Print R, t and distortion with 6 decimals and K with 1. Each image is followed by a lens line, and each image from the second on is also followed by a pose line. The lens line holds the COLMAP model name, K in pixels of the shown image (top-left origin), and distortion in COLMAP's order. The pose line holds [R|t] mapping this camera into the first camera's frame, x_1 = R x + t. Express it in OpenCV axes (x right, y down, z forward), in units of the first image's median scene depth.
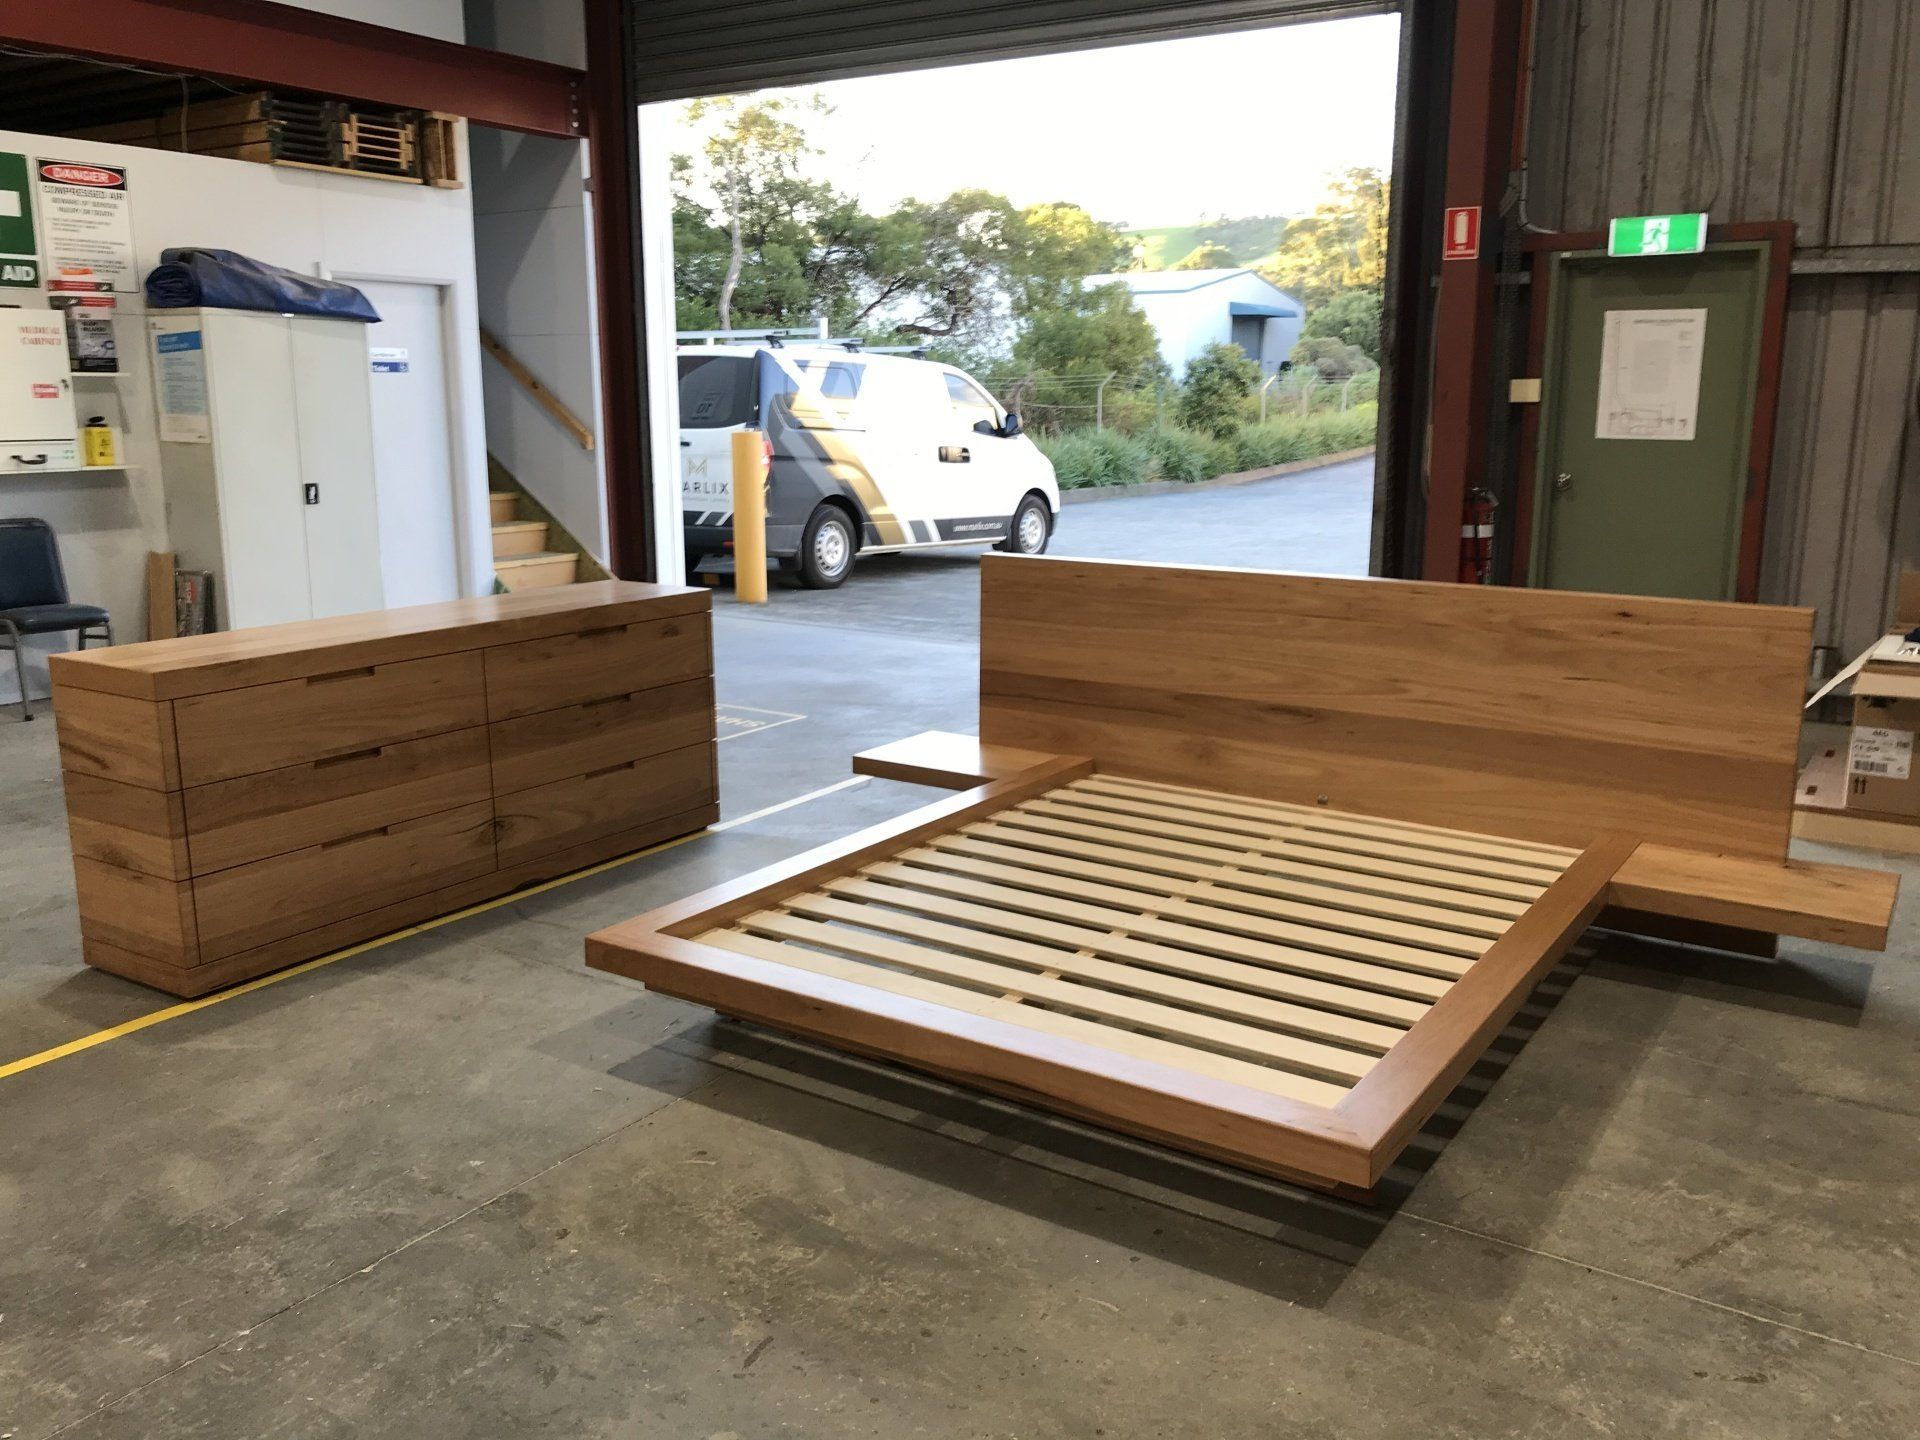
lens RADIAL K [[1556.5, 0, 951.1], [0, 1556.5, 717.1], [0, 0, 1]] dist [0.009831, -0.001219]
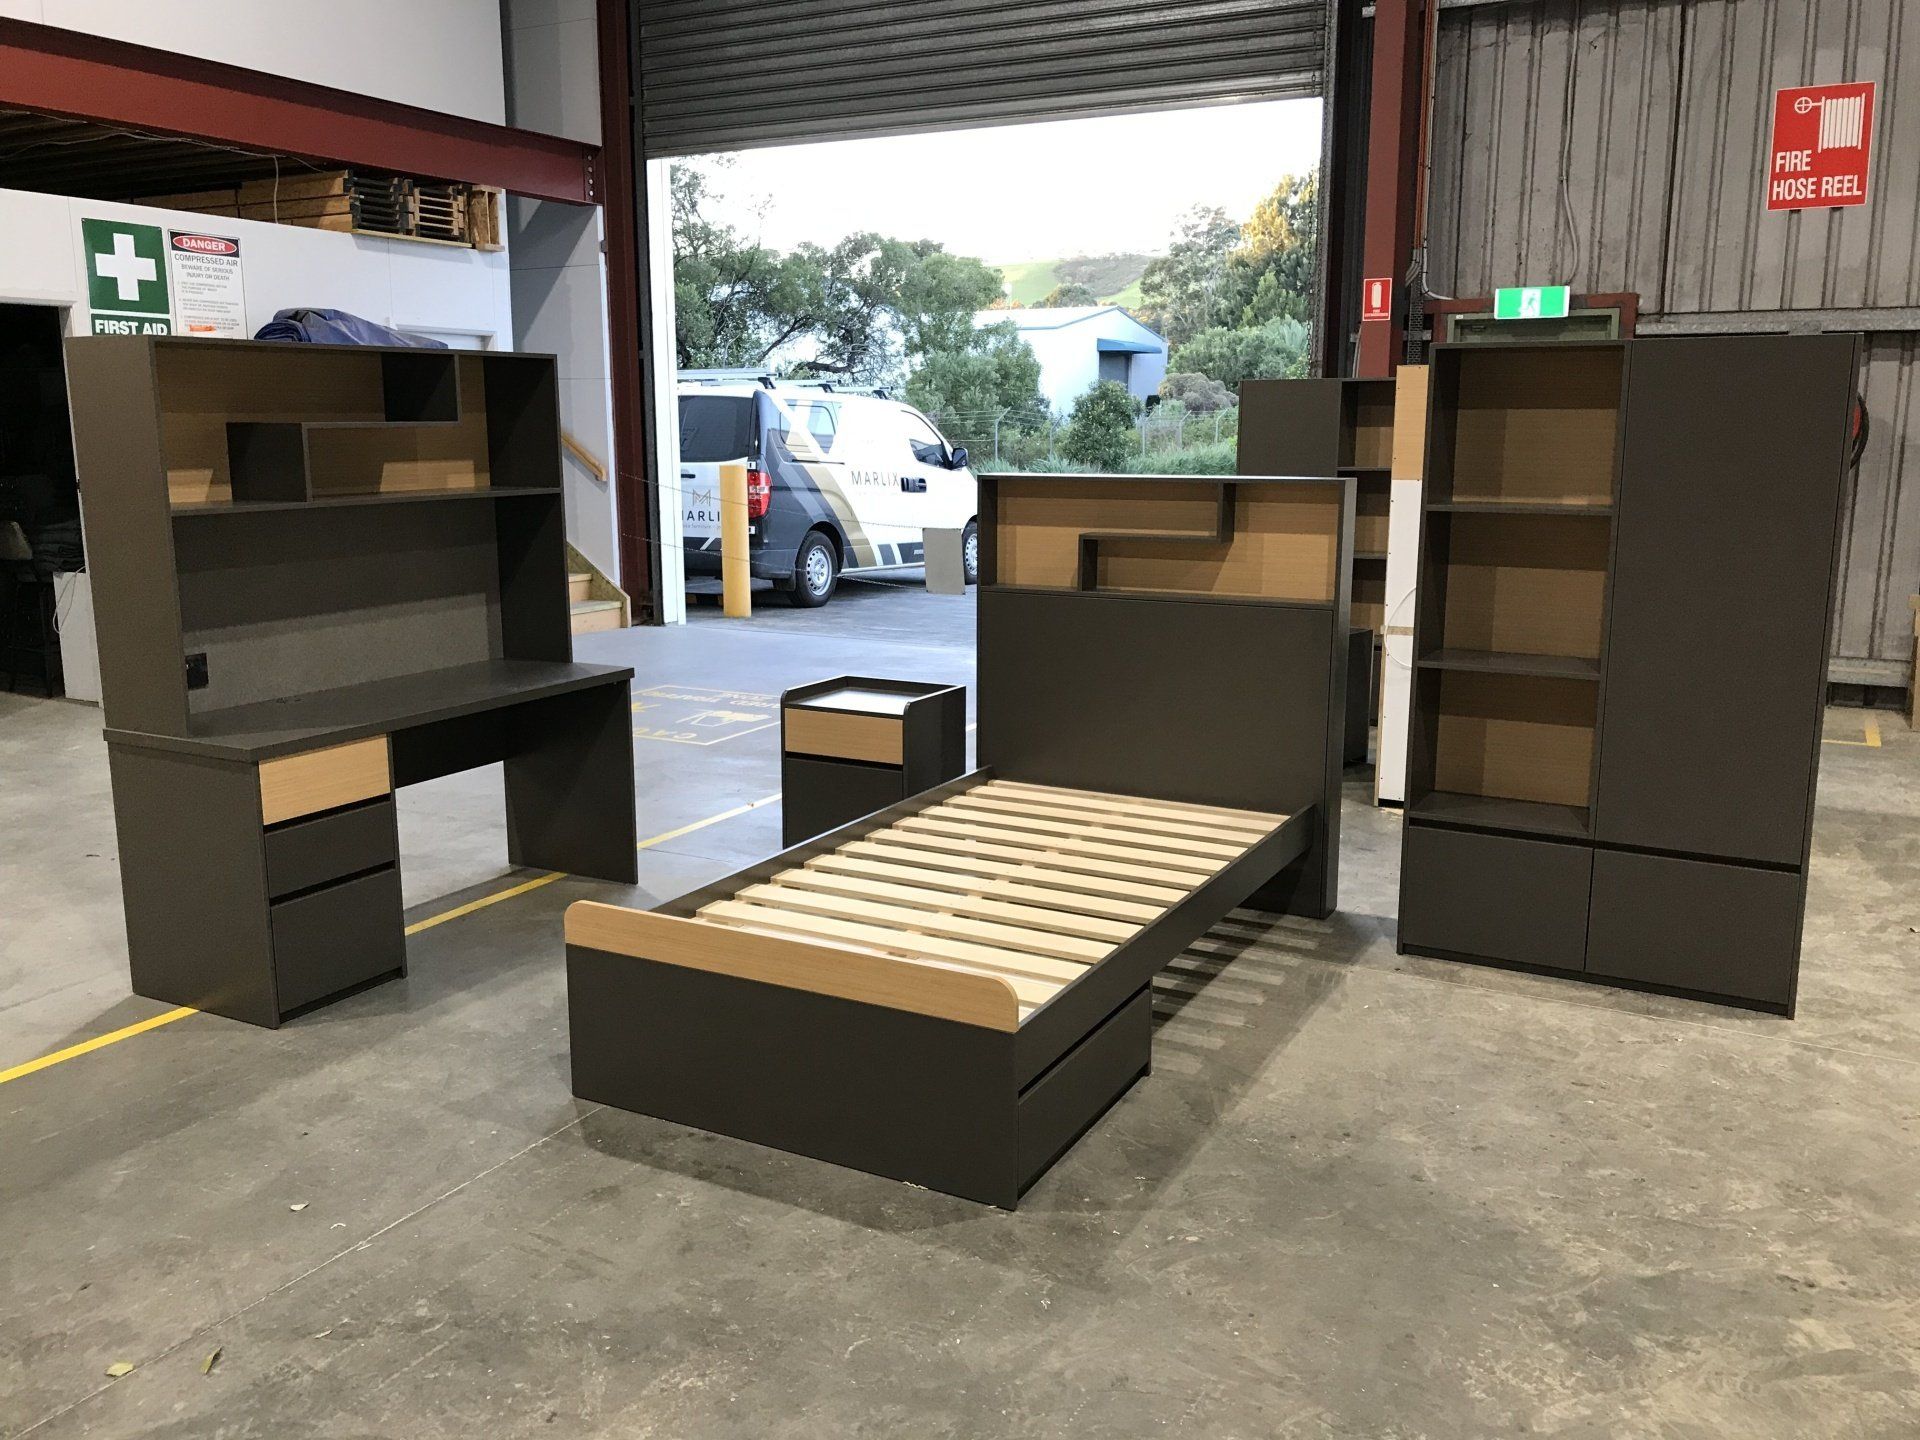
lens RADIAL K [[1556.5, 0, 964.7], [0, 1556.5, 715.8], [0, 0, 1]] dist [0.009831, -0.001219]
pose [[0.996026, -0.019347, 0.086934, -0.075344], [0.021267, 0.999549, -0.021209, 0.024757], [-0.086484, 0.022973, 0.995988, -0.128252]]
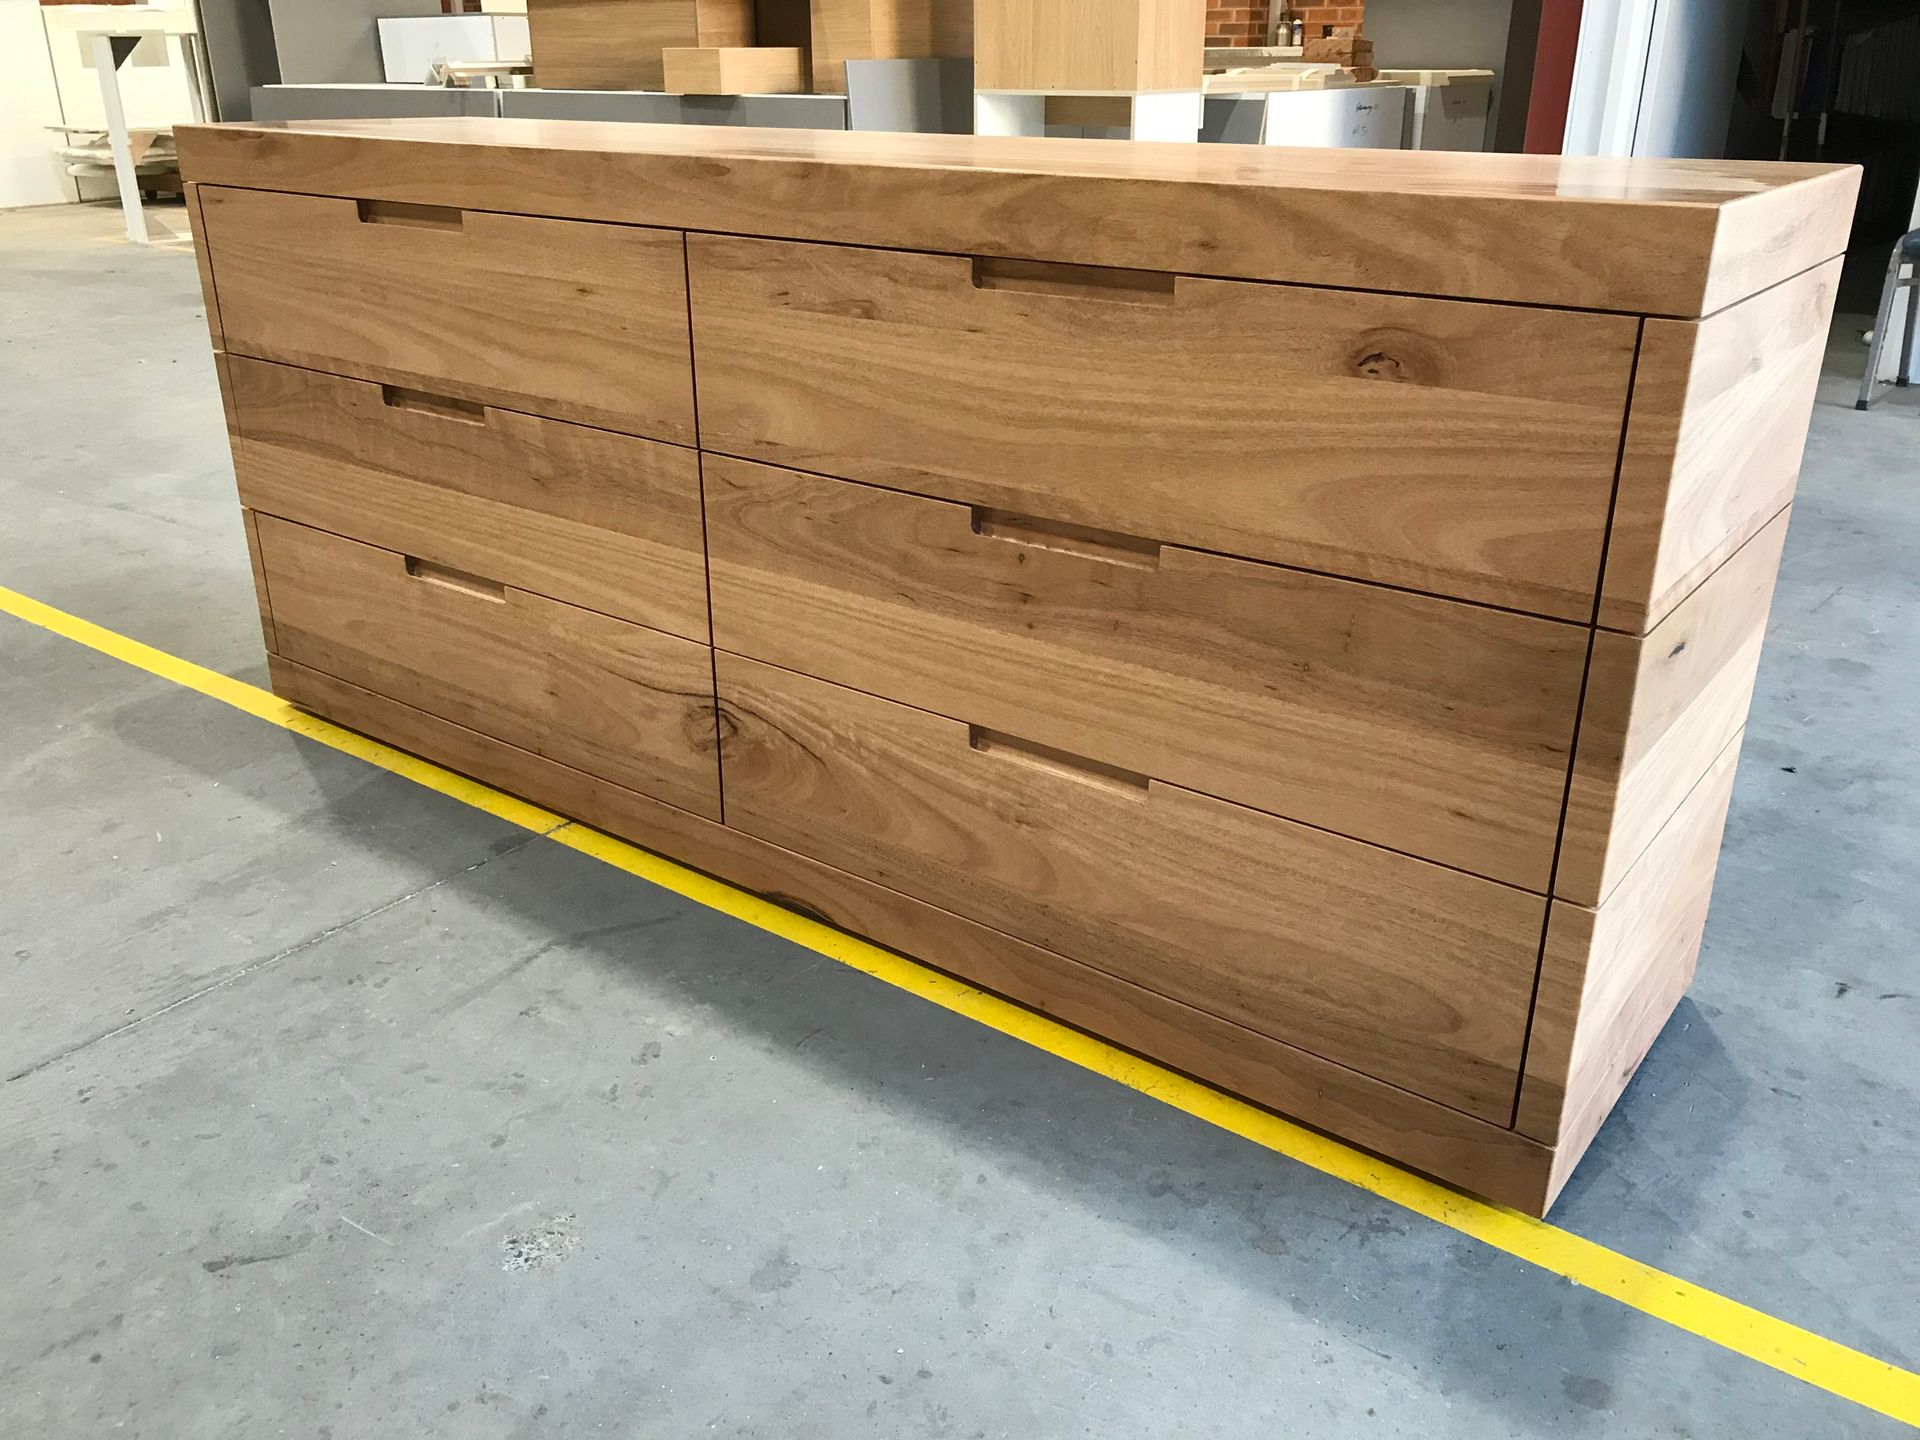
lens RADIAL K [[1556.5, 0, 961.8], [0, 1556.5, 724.7], [0, 0, 1]] dist [0.009831, -0.001219]
pose [[-0.060041, 0.391837, -0.918074, 0.054048], [-0.203972, 0.895510, 0.395546, -0.085180], [0.977134, 0.211010, 0.026157, 0.955529]]
